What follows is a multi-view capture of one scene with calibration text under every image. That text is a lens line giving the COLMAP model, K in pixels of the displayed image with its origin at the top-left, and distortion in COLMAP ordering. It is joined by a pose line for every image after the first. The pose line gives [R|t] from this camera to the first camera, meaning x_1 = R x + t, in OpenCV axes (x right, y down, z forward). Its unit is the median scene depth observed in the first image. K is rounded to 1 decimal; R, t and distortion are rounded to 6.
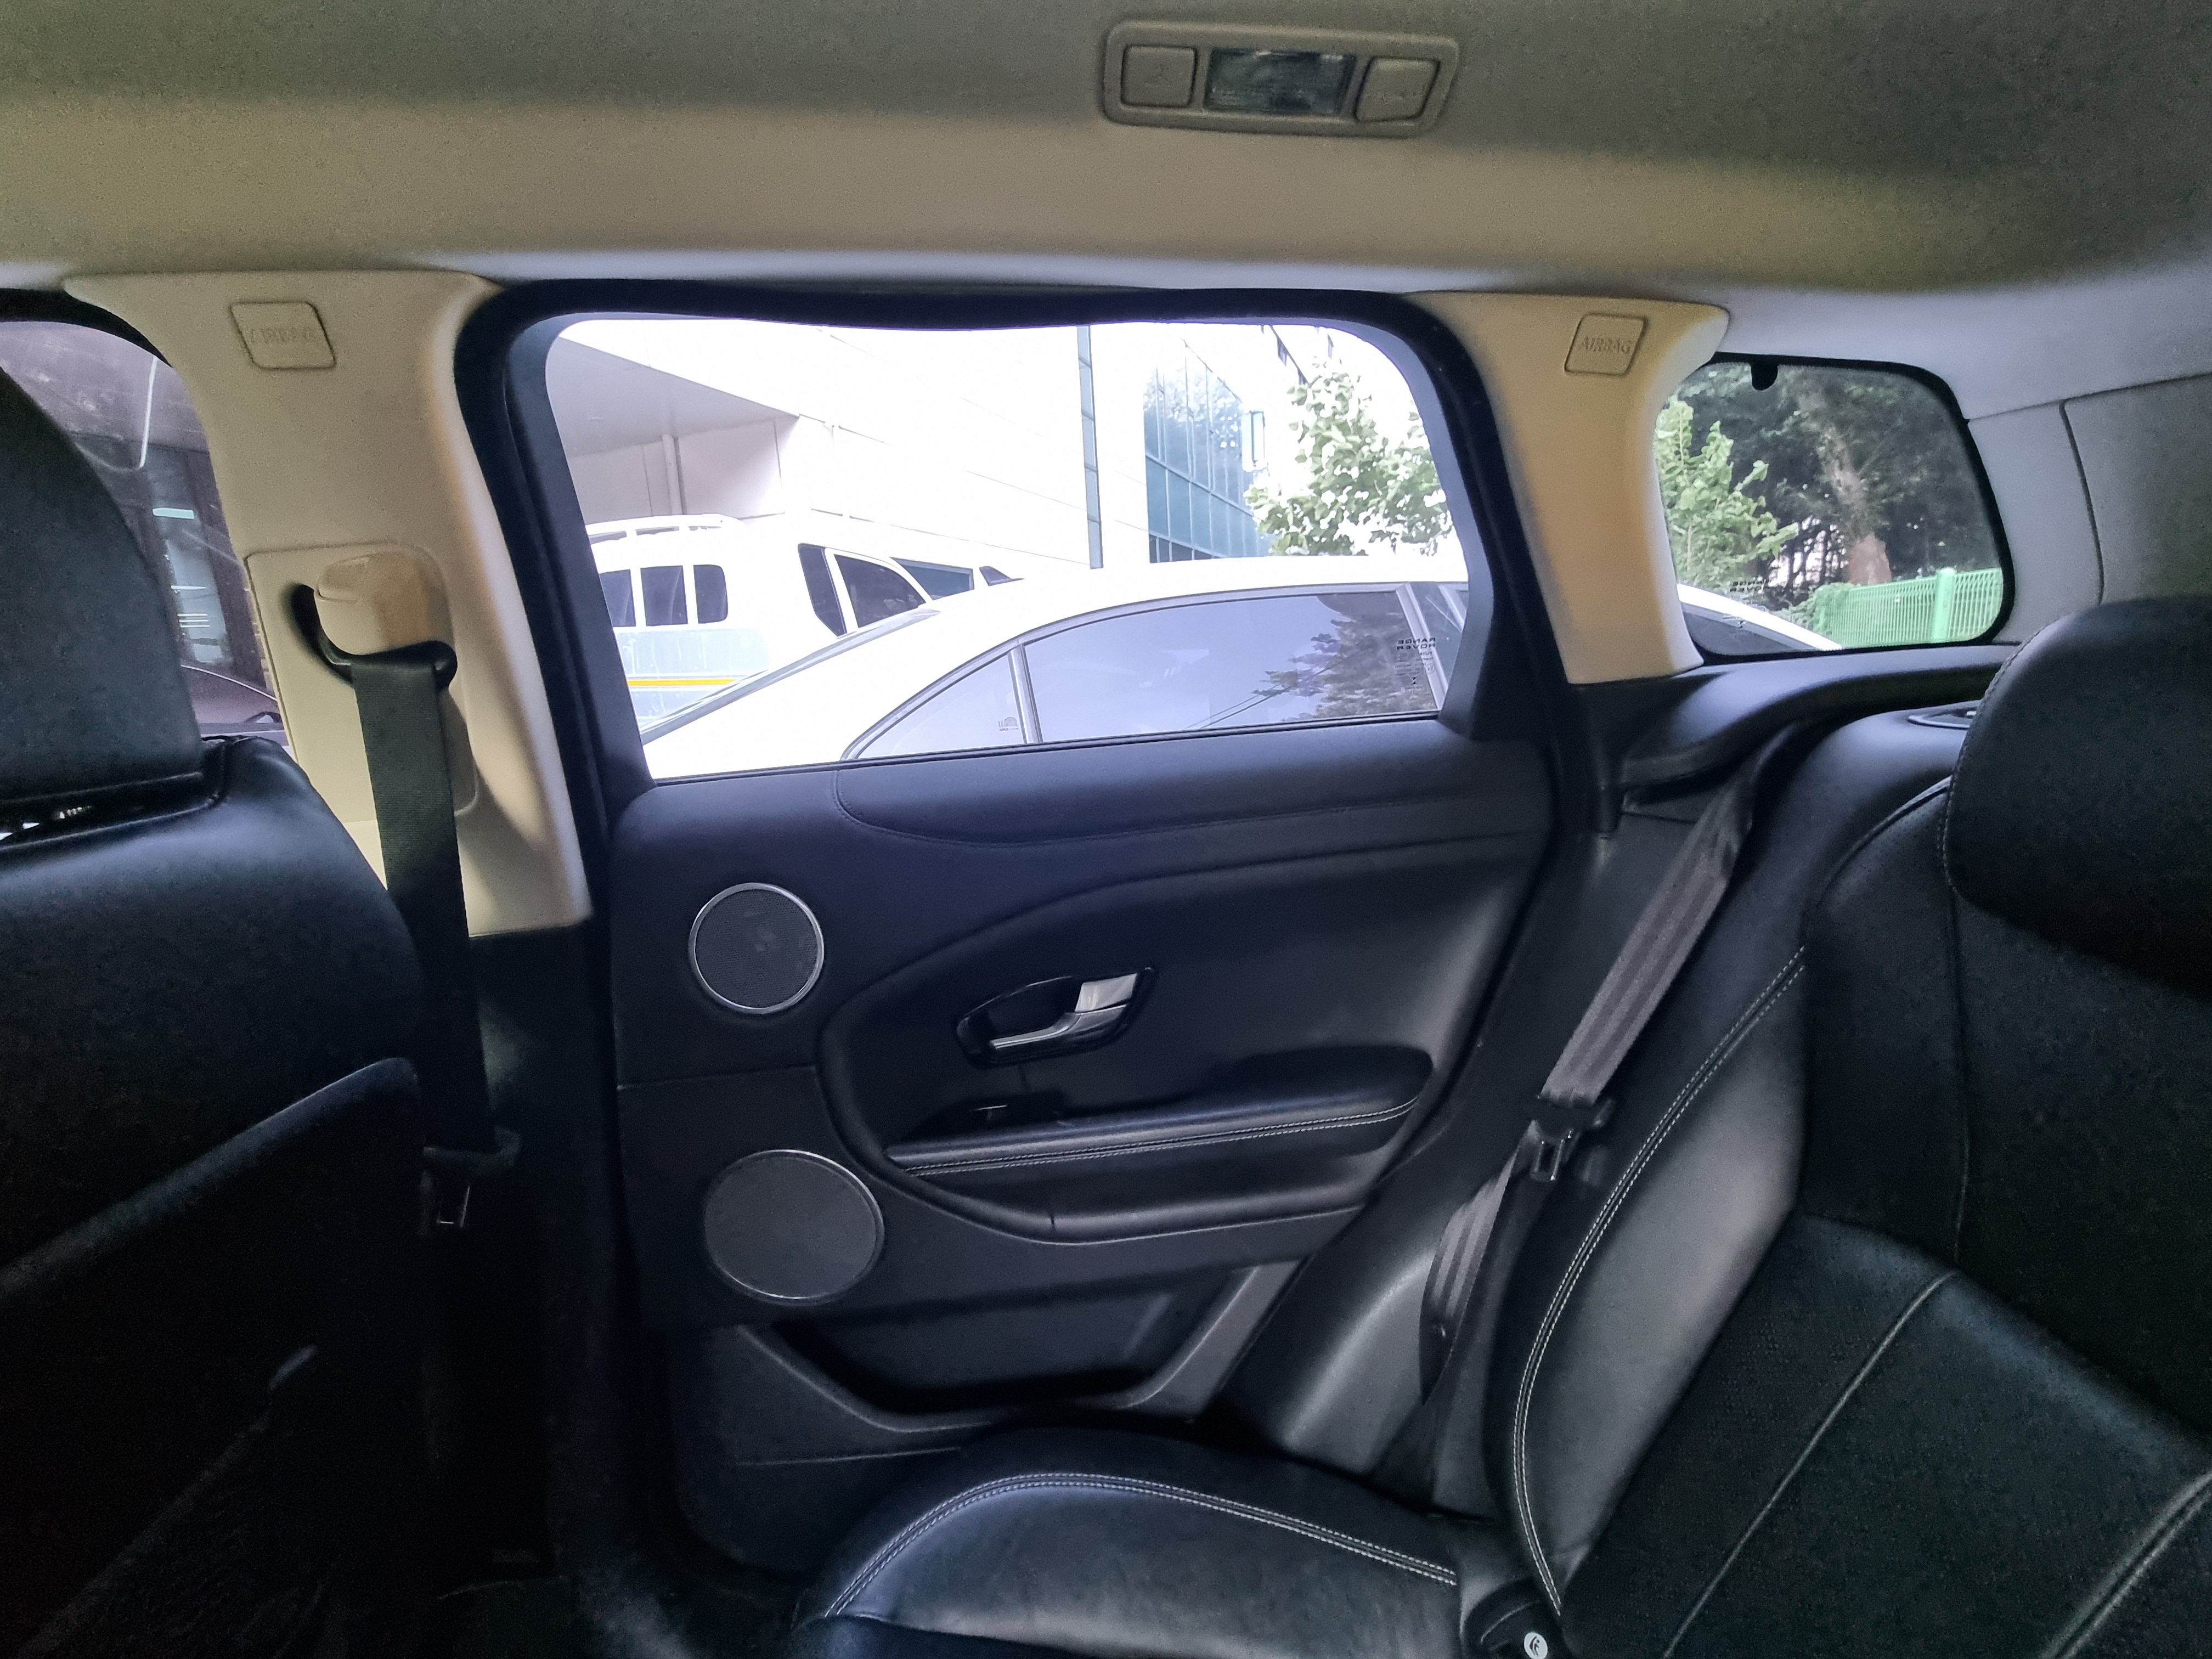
lens RADIAL K [[892.1, 0, 1110.0], [0, 892.1, 829.1], [0, 0, 1]] dist [-0.003998, -0.000605]
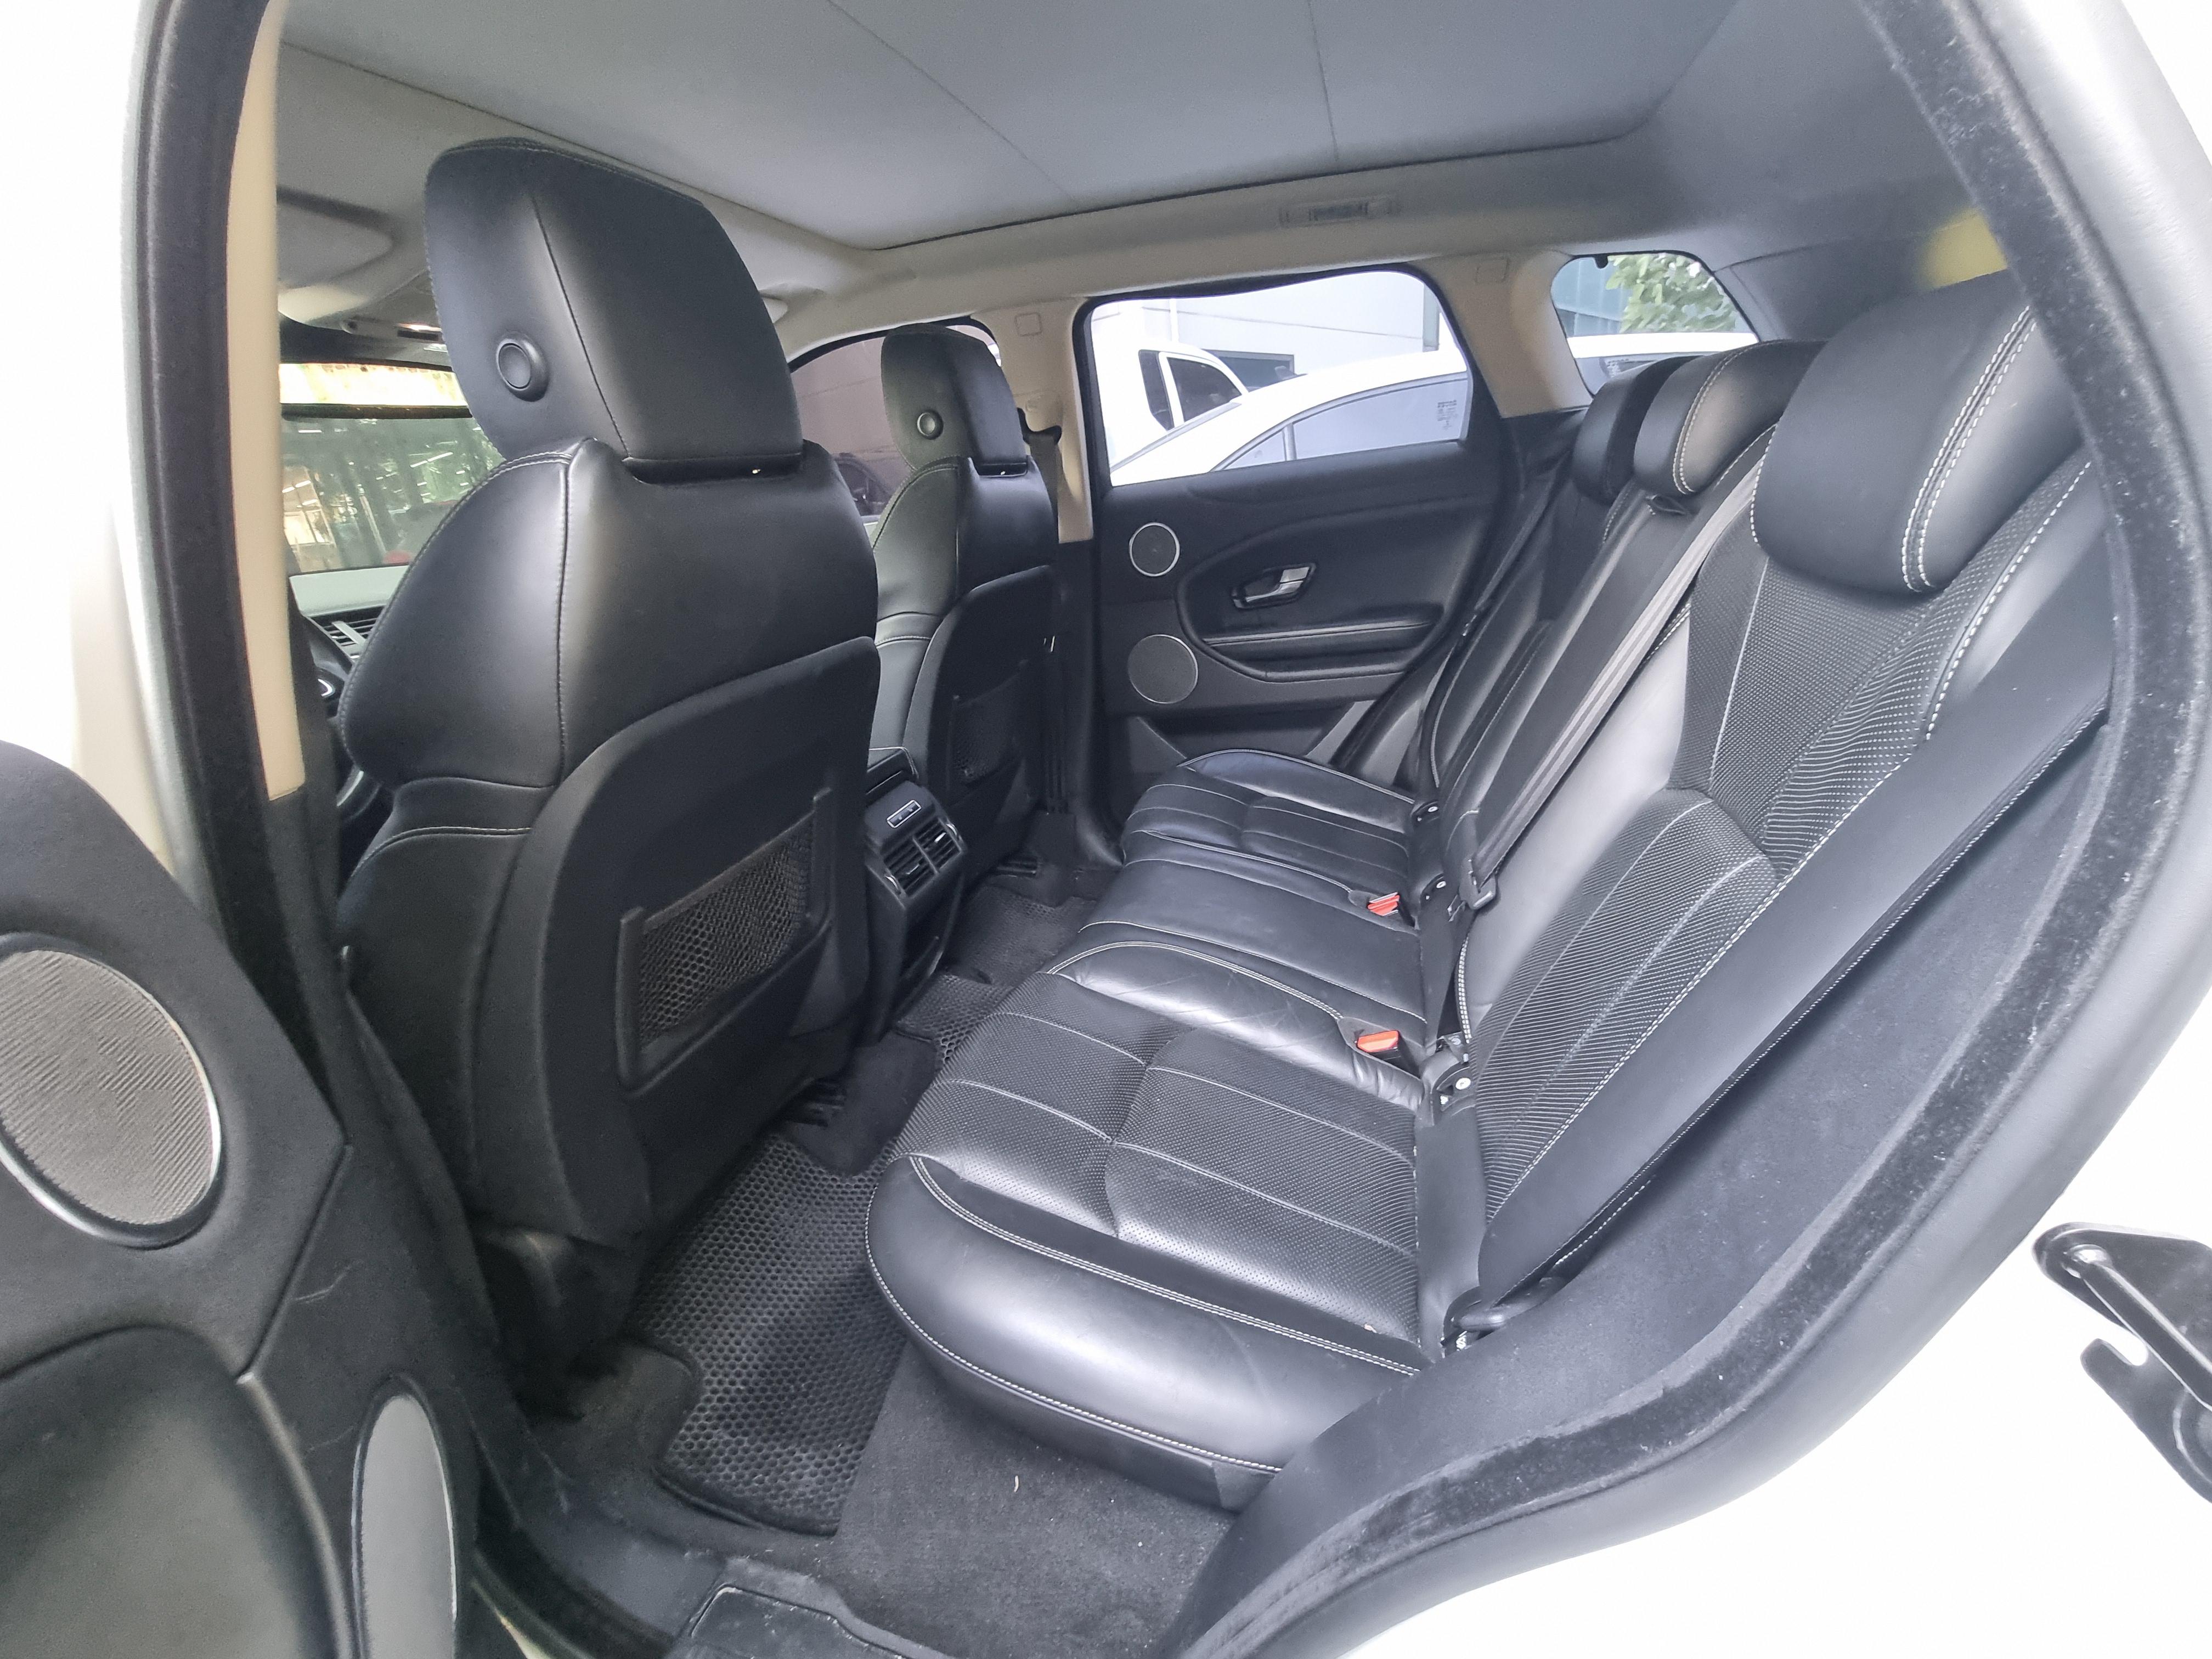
lens RADIAL K [[892.1, 0, 1110.0], [0, 892.1, 829.1], [0, 0, 1]] dist [-0.003998, -0.000605]
pose [[0.941593, 0.085579, -0.325697, 0.378221], [-0.016482, 0.977723, 0.209253, 0.374717], [0.336349, -0.191663, 0.922027, -1.512735]]
